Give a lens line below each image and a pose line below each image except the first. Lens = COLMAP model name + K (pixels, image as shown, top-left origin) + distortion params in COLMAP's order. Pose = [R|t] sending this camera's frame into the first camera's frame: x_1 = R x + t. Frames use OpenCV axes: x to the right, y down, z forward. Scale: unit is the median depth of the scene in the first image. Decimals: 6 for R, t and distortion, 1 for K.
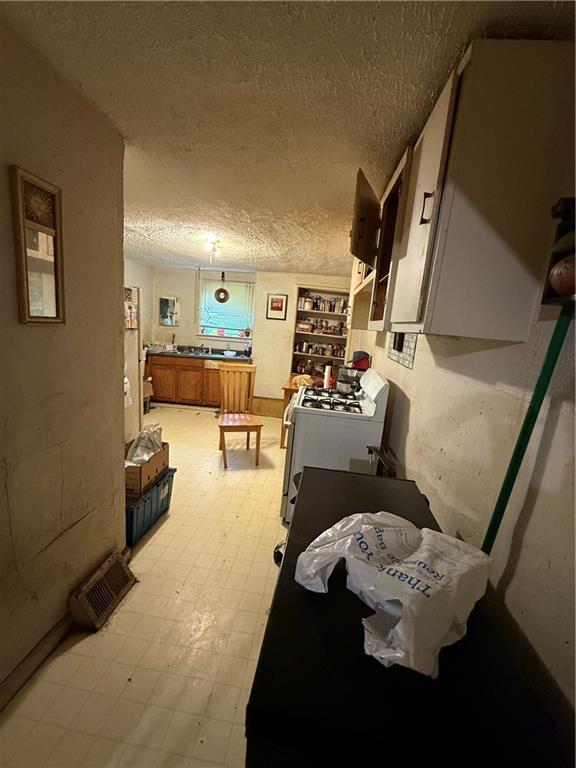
lens RADIAL K [[308.6, 0, 290.8], [0, 308.6, 383.0], [0, 0, 1]] dist [-0.001098, 0.000159]
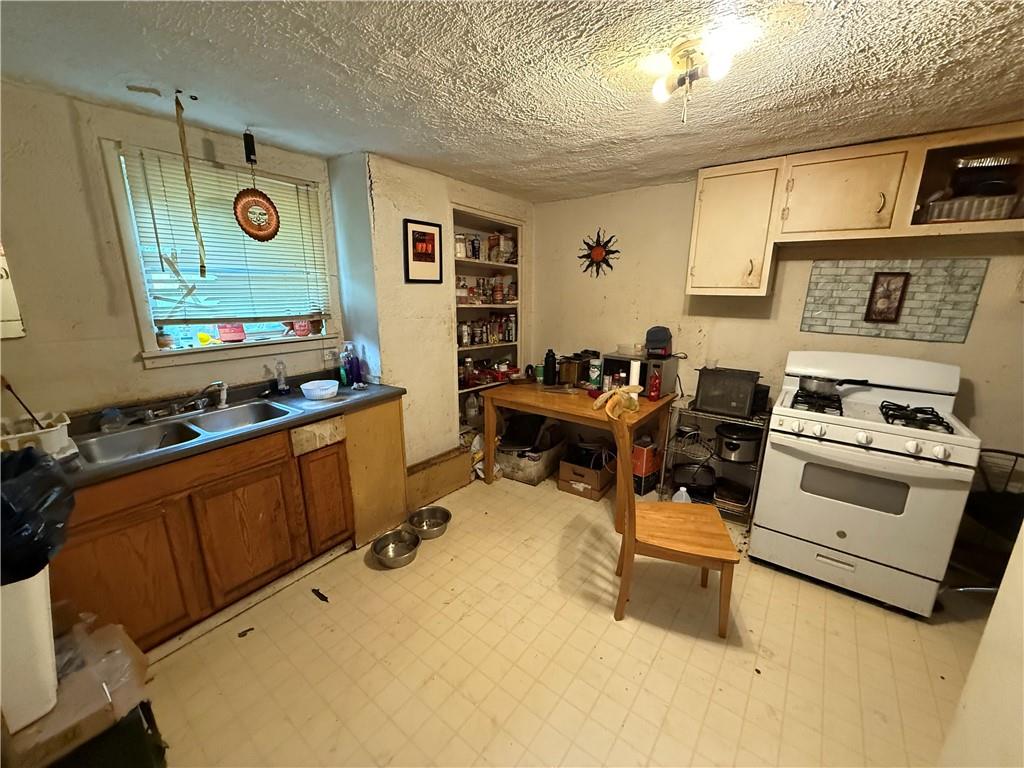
lens RADIAL K [[411.5, 0, 508.3], [0, 411.5, 385.9], [0, 0, 1]] dist [-0.001098, 0.000159]
pose [[0.514840, -0.272851, 0.812707, -0.480316], [0.187676, 0.960876, 0.203706, -0.158661], [-0.836491, 0.047650, 0.545905, 0.582107]]
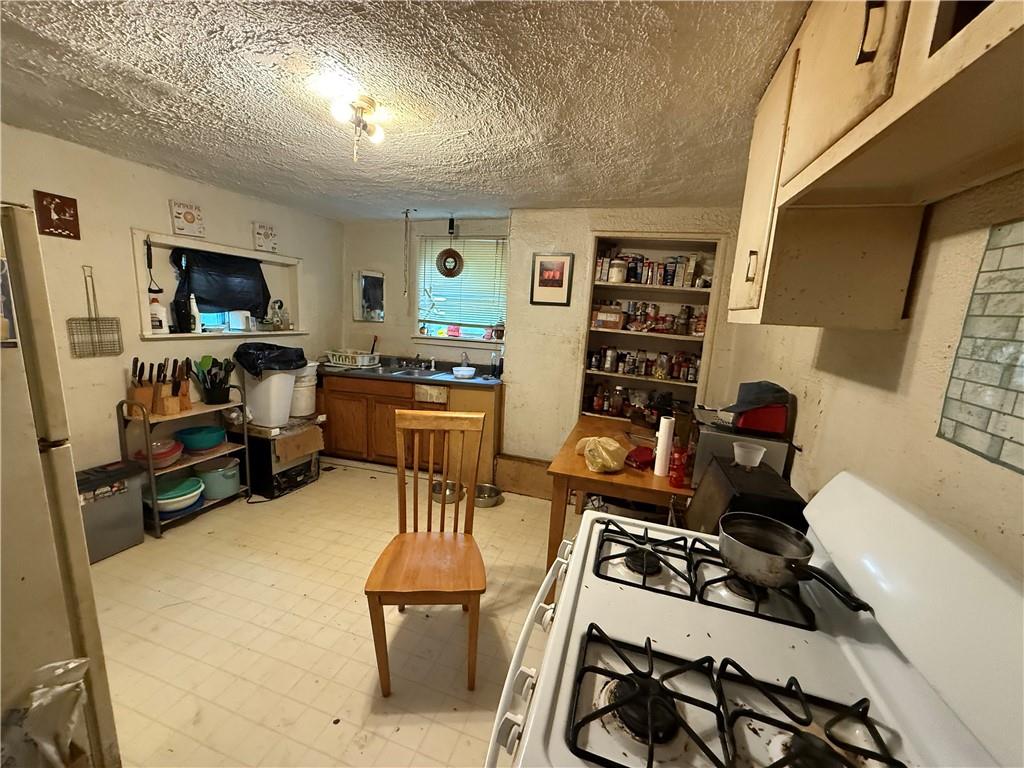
lens RADIAL K [[411.5, 0, 509.8], [0, 411.5, 385.7], [0, 0, 1]] dist [-0.001098, 0.000159]
pose [[0.979775, 0.008713, -0.199915, 0.021874], [-0.011991, 0.999813, -0.015196, -0.063614], [0.199745, 0.017286, 0.979695, 0.333425]]
